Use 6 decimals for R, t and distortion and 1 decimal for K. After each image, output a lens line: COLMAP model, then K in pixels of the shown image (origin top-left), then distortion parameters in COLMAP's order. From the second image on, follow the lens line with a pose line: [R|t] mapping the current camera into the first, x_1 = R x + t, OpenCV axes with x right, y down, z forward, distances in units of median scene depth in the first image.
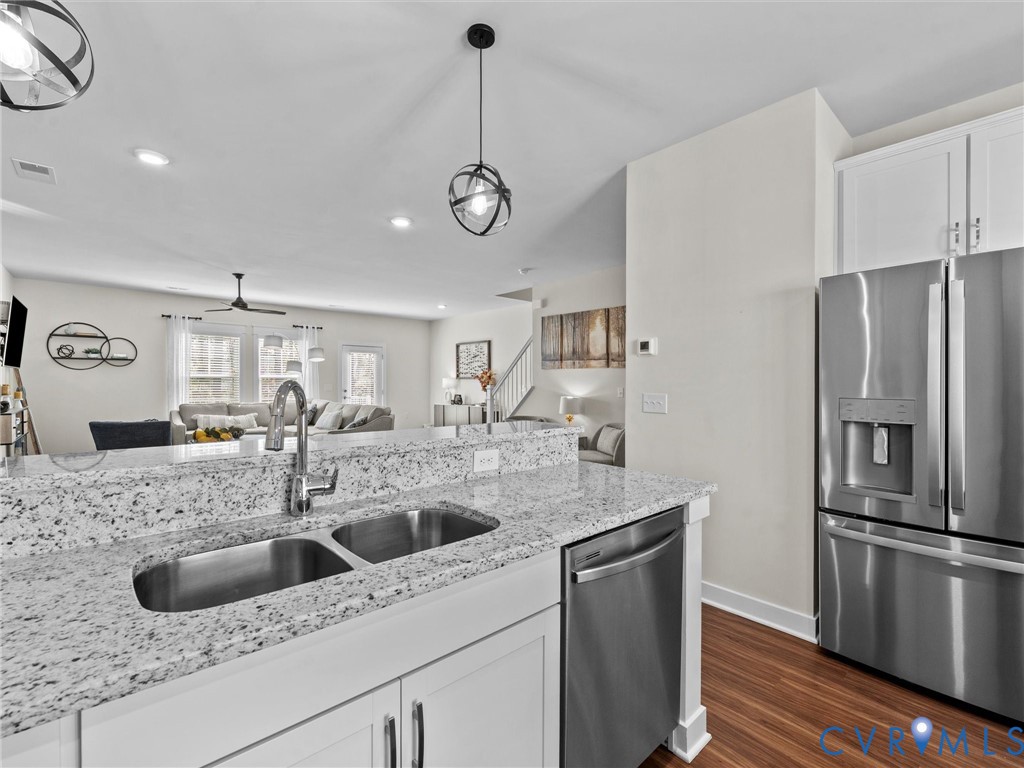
lens RADIAL K [[487.6, 0, 512.4], [0, 487.6, 384.6], [0, 0, 1]] dist [0.004232, -0.002185]
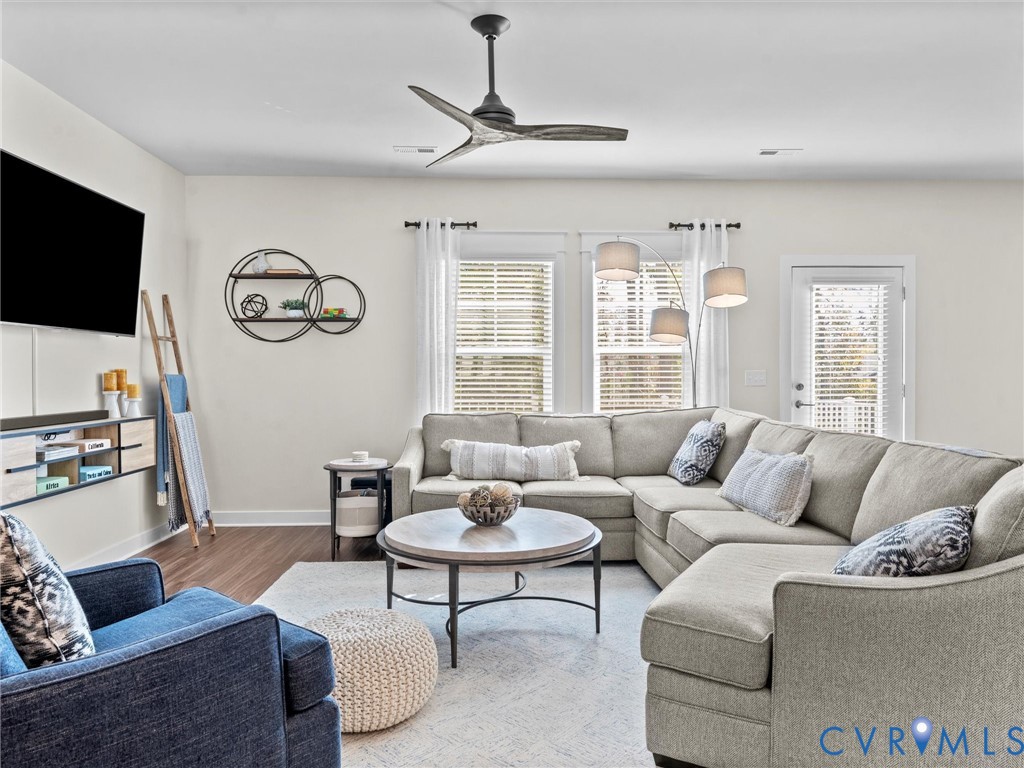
lens RADIAL K [[657.5, 0, 501.8], [0, 657.5, 384.7], [0, 0, 1]] dist [0.000355, -0.000378]
pose [[0.757585, 0.005889, -0.652710, -0.234783], [0.002095, 0.999932, 0.011454, 0.006926], [0.652733, -0.010045, 0.757522, 0.587609]]
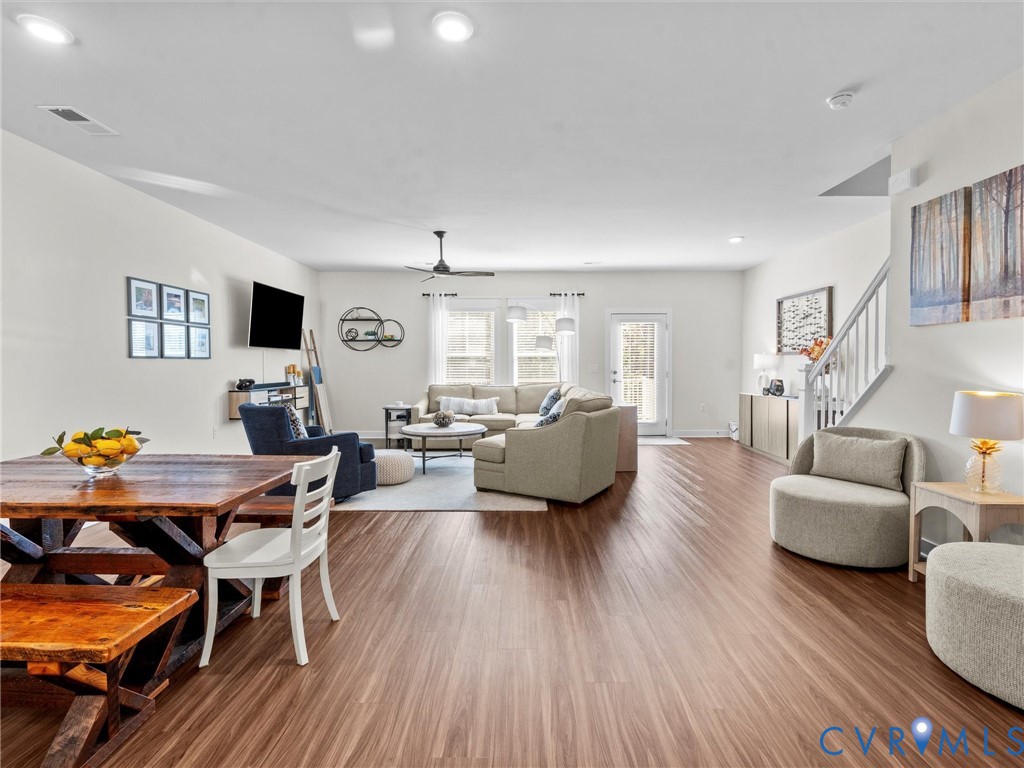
lens RADIAL K [[487.6, 0, 513.8], [0, 487.6, 375.4], [0, 0, 1]] dist [0.004232, -0.002185]
pose [[0.730644, 0.012138, -0.682650, 0.095253], [0.001299, 0.999815, 0.019168, 0.003536], [0.682757, -0.014892, 0.730494, 0.408334]]
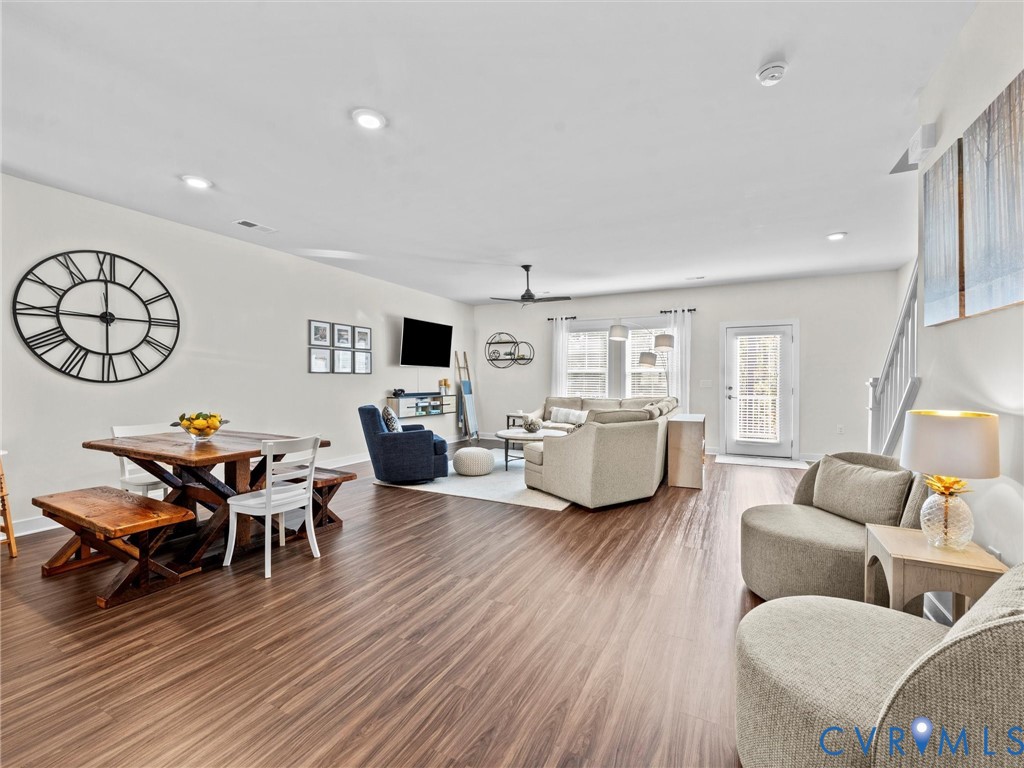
lens RADIAL K [[440.1, 0, 525.8], [0, 440.1, 383.9], [0, 0, 1]] dist [-0.001424, -0.000127]
pose [[0.351233, 0.004047, -0.936279, 0.238679], [-0.005899, 0.999980, 0.002110, 0.008704], [0.936269, 0.004782, 0.351250, 0.597821]]
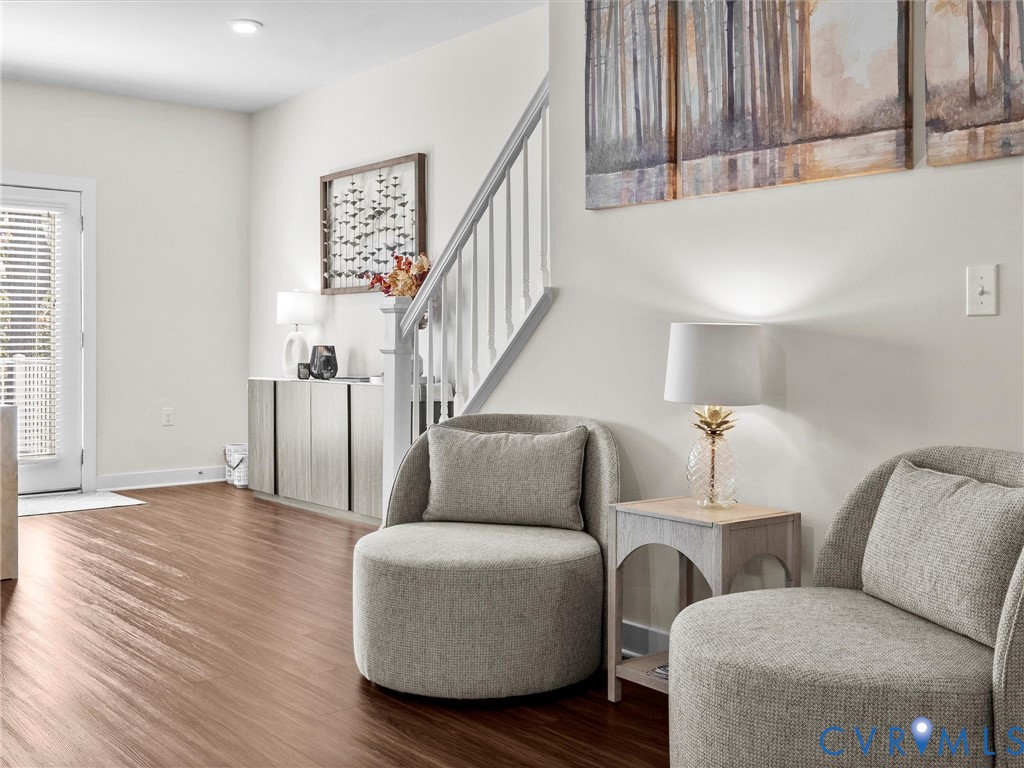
lens RADIAL K [[1092.5, 0, 491.2], [0, 1092.5, 334.8], [0, 0, 1]] dist [0.000288, 0.000000]
pose [[0.997656, -0.005586, -0.068206, 0.047447], [0.004562, 0.999875, -0.015156, 0.033119], [0.068282, 0.014809, 0.997556, 0.460632]]
